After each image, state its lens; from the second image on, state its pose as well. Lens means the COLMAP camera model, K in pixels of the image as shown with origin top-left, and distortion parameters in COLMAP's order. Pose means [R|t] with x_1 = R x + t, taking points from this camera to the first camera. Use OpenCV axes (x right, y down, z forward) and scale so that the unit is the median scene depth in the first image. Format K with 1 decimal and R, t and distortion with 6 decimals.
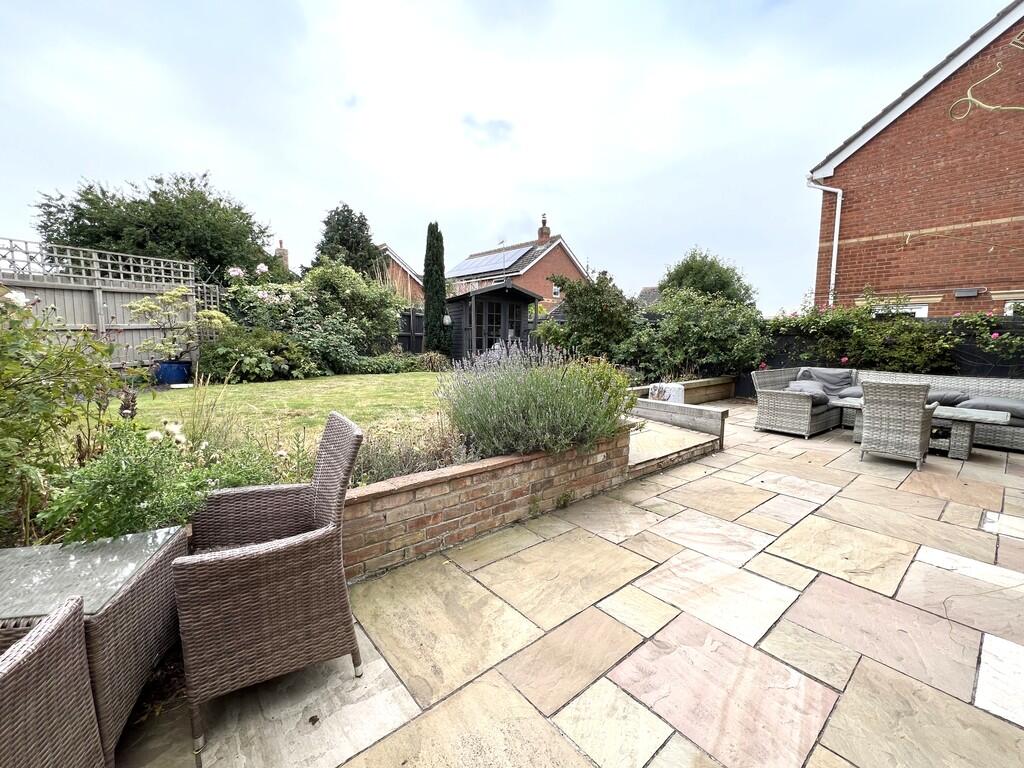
lens RADIAL K [[413.0, 0, 511.4], [0, 413.0, 383.5], [0, 0, 1]] dist [-0.006315, 0.000248]
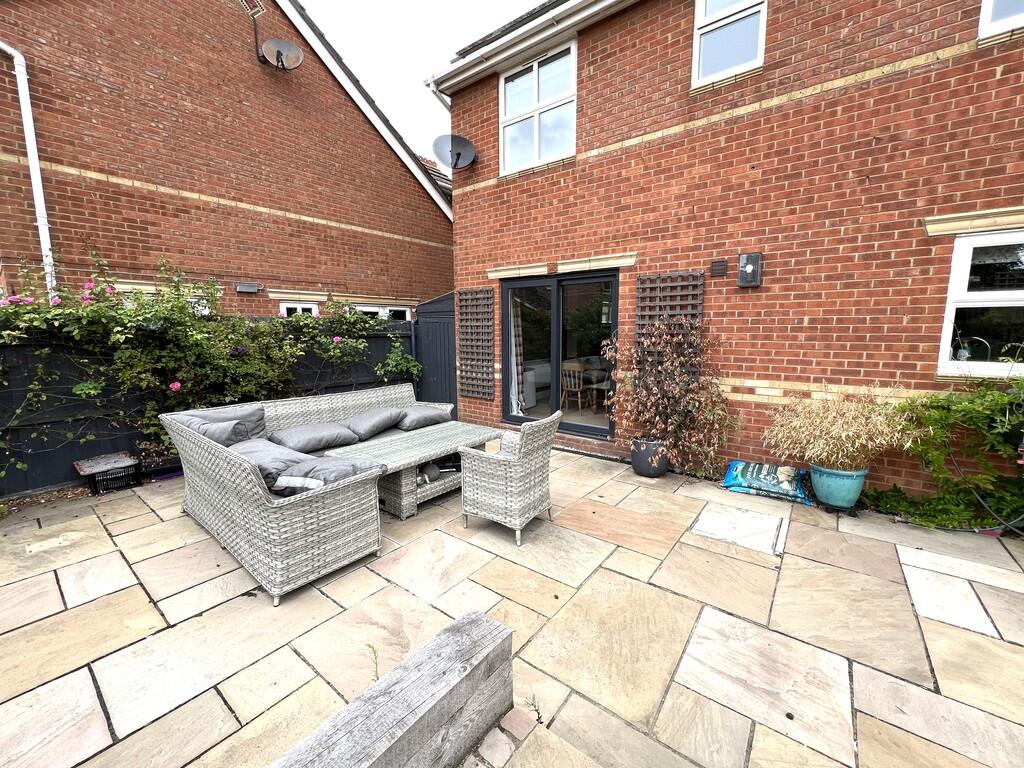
lens RADIAL K [[413.0, 0, 510.7], [0, 413.0, 382.2], [0, 0, 1]] dist [-0.006315, 0.000248]
pose [[-0.221808, -0.132770, 0.966009, 0.071088], [0.109084, 0.981089, 0.159890, -0.049618], [-0.968970, 0.140841, -0.203130, 0.311156]]
